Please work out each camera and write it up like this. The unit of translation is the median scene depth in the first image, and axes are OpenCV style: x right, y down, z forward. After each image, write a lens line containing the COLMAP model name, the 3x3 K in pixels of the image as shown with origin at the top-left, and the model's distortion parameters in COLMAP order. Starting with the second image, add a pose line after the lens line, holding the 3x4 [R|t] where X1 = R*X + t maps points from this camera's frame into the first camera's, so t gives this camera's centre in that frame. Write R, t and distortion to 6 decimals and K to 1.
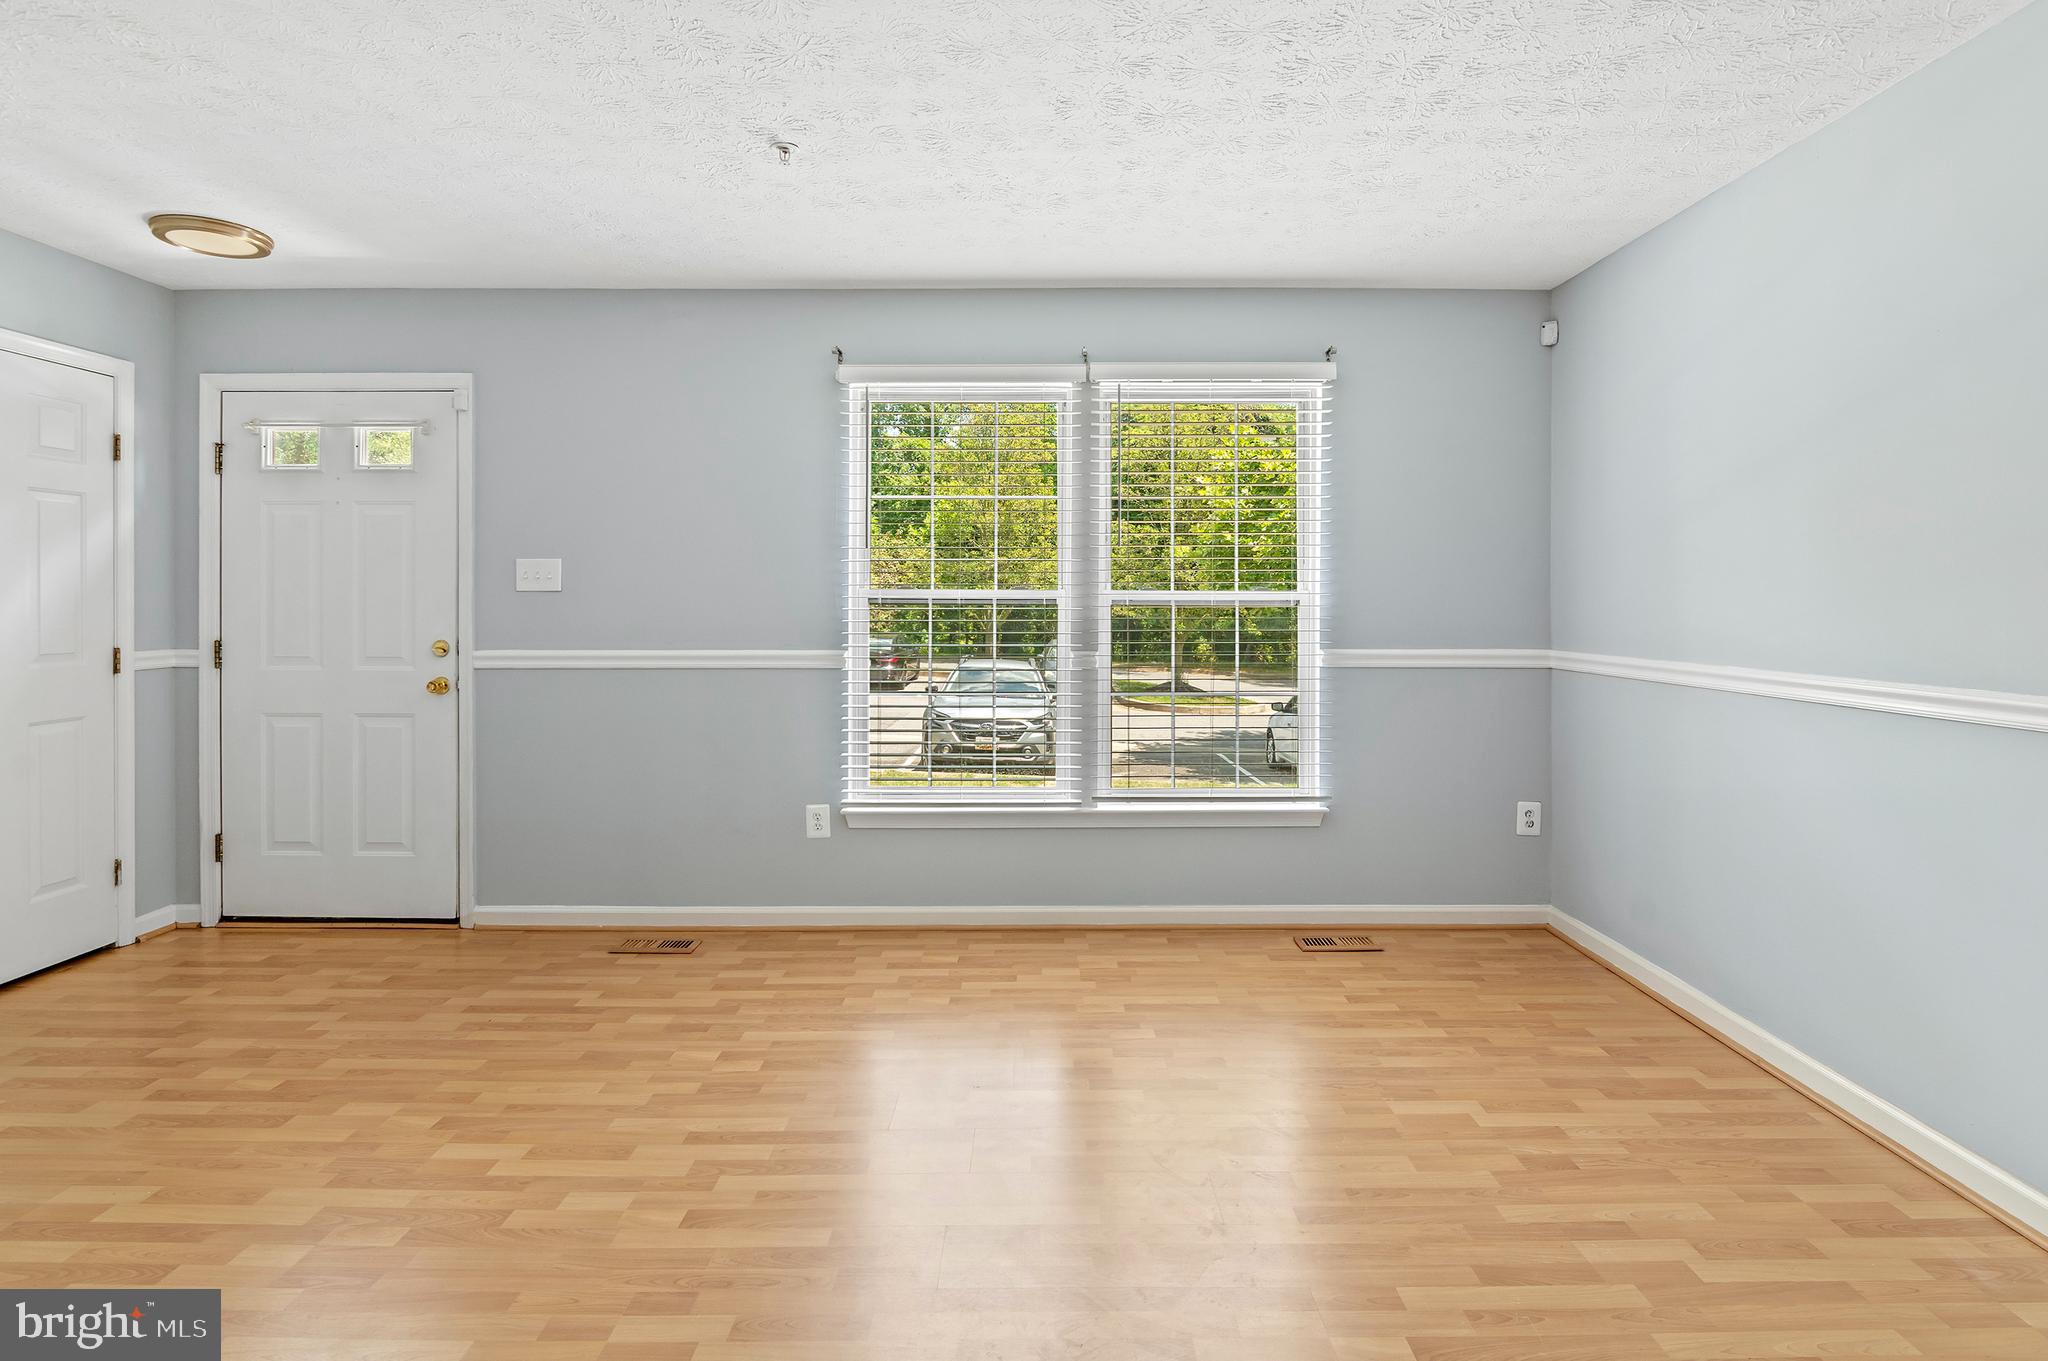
lens RADIAL K [[1036.5, 0, 1047.1], [0, 1036.5, 600.1], [0, 0, 1]] dist [-0.003359, -0.006355]
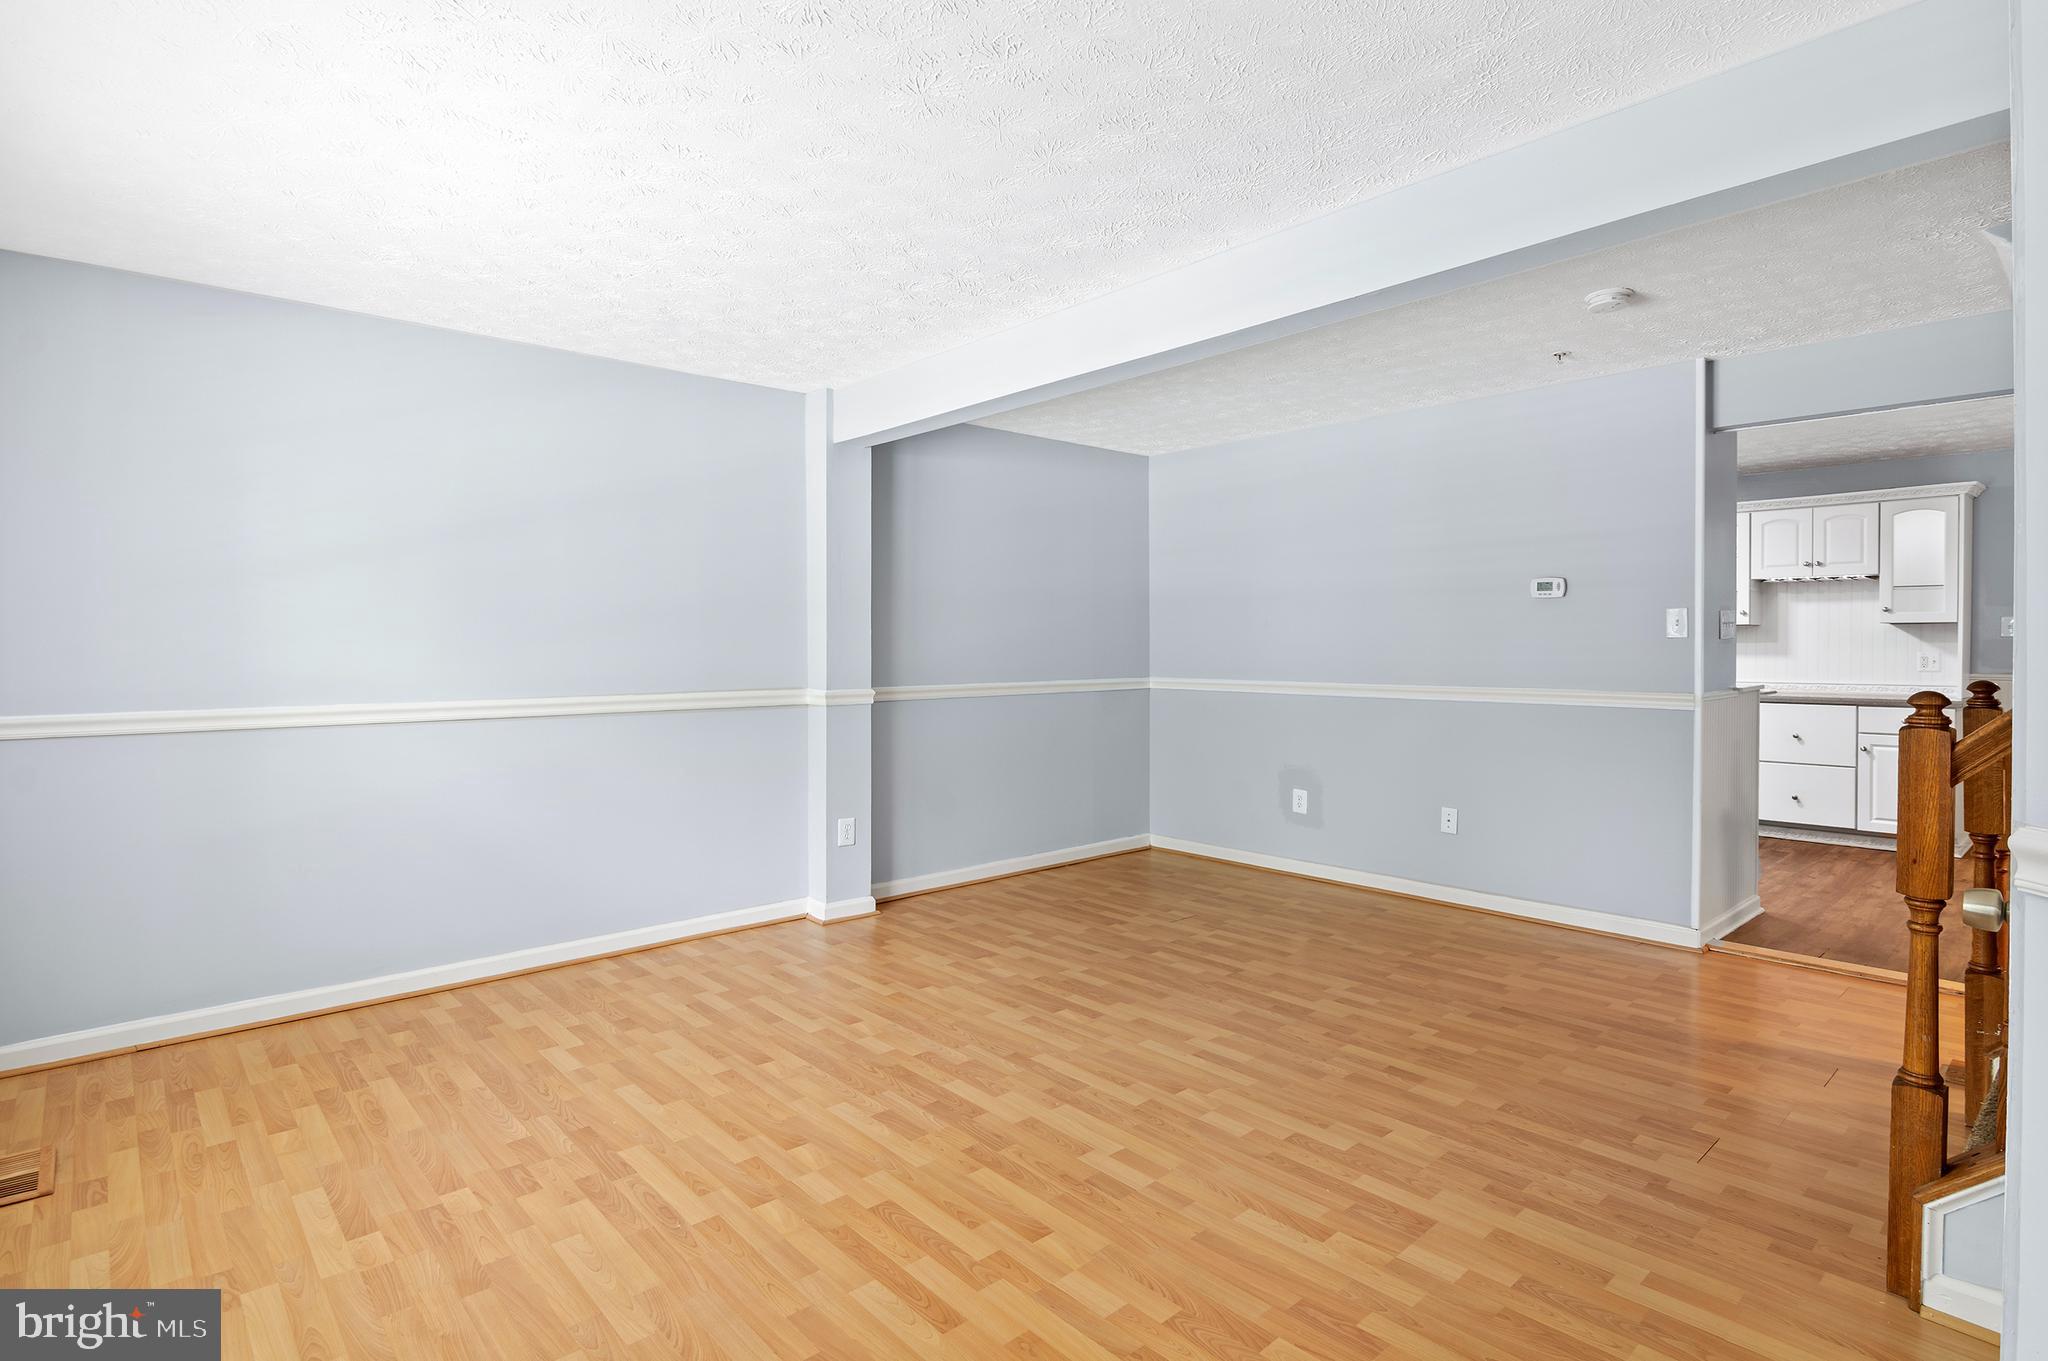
lens RADIAL K [[1034.3, 0, 1027.0], [0, 1034.3, 660.2], [0, 0, 1]] dist [0.000222, -0.007813]
pose [[-0.664179, -0.008153, 0.747529, -0.658164], [0.000192, 0.999939, 0.011076, -0.002500], [-0.747574, 0.007500, -0.664137, 0.998995]]
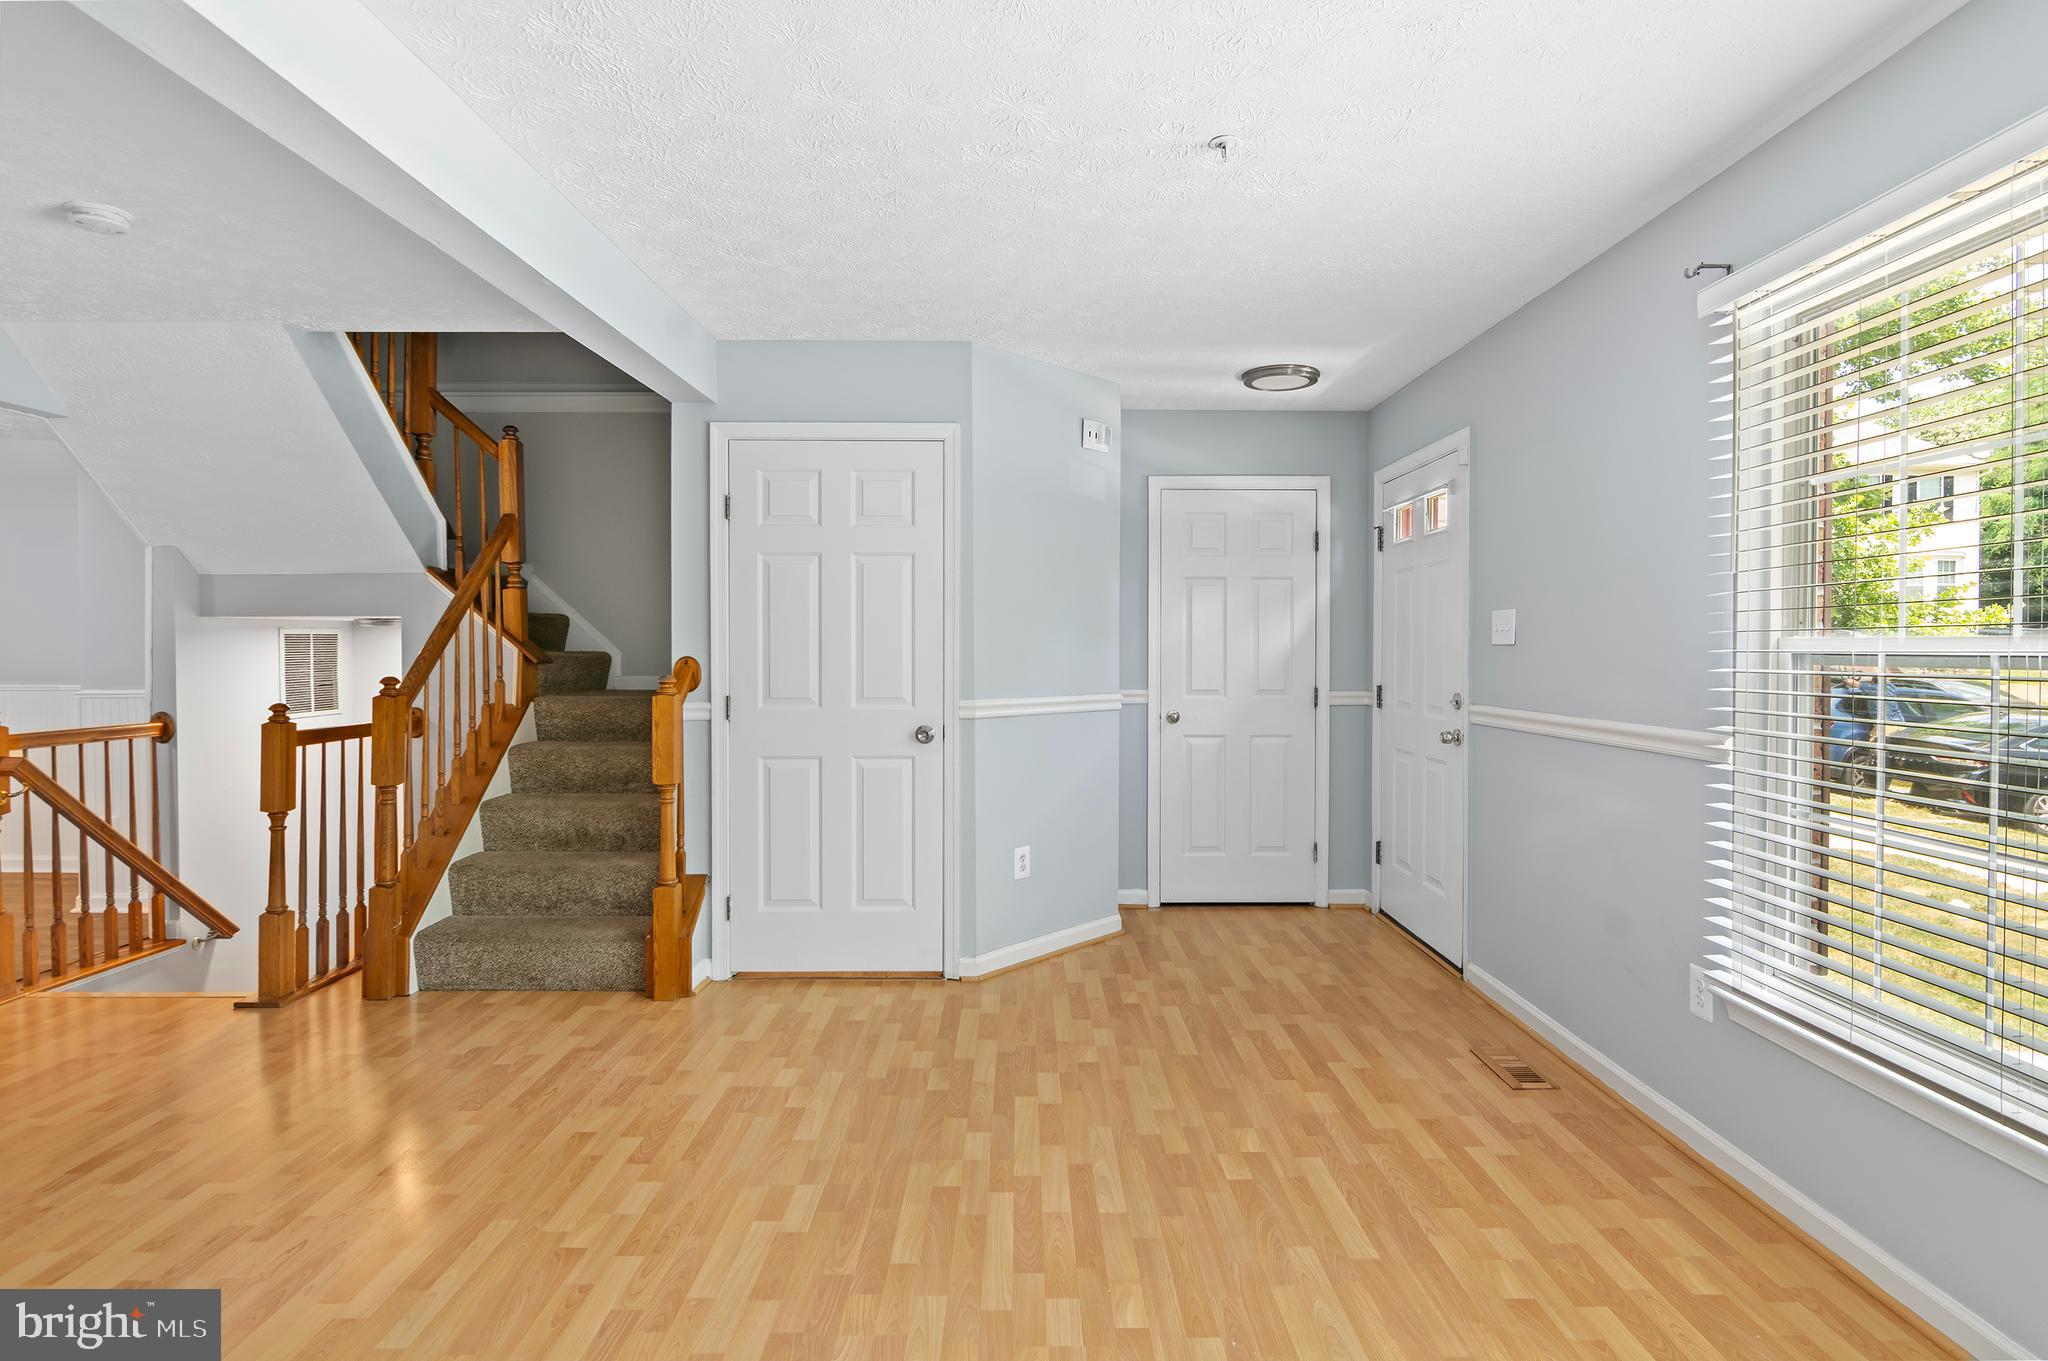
lens RADIAL K [[1021.8, 0, 1033.1], [0, 1021.8, 663.8], [0, 0, 1]] dist [0.000532, -0.000408]
pose [[0.005179, 0.013268, -0.999899, 0.466594], [0.002085, 0.999910, 0.013279, -0.005052], [0.999984, -0.002153, 0.005151, 0.637494]]
